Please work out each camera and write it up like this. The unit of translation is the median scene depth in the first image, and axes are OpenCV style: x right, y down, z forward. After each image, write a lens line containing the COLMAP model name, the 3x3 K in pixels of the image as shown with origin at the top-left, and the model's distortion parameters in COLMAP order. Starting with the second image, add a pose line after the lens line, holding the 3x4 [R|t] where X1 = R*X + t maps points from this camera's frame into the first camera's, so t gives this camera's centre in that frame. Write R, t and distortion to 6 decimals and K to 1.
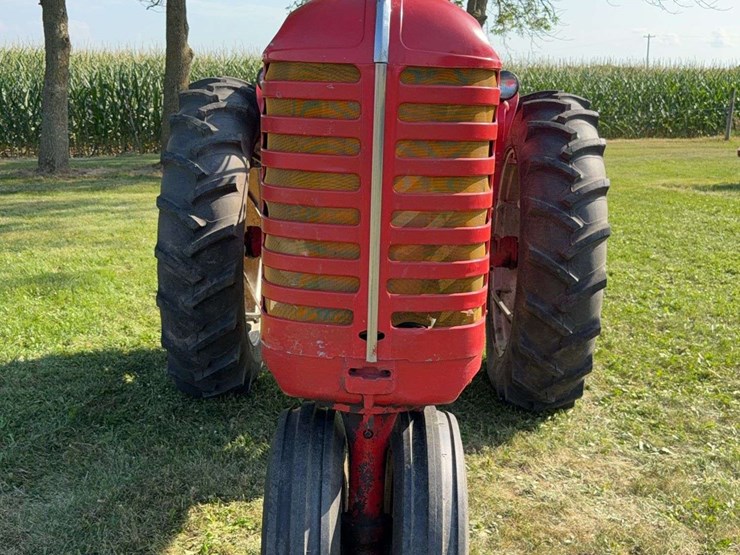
lens RADIAL K [[682.8, 0, 366.8], [0, 682.8, 285.9], [0, 0, 1]] dist [0.103790, -0.161453]
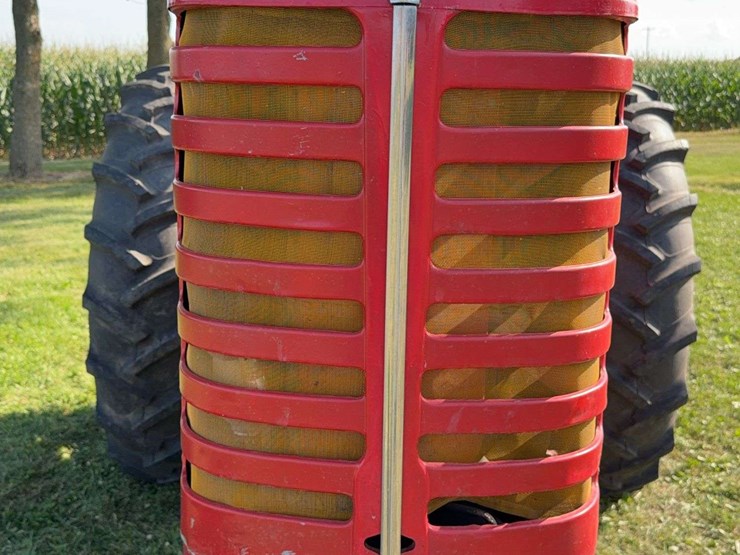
lens RADIAL K [[678.9, 0, 370.0], [0, 678.9, 277.5], [0, 0, 1]] dist [0.128891, -0.226397]
pose [[0.999919, -0.011716, 0.004903, -0.003761], [0.011740, 0.999919, -0.005012, -0.062456], [-0.004844, 0.005069, 0.999975, 0.246325]]
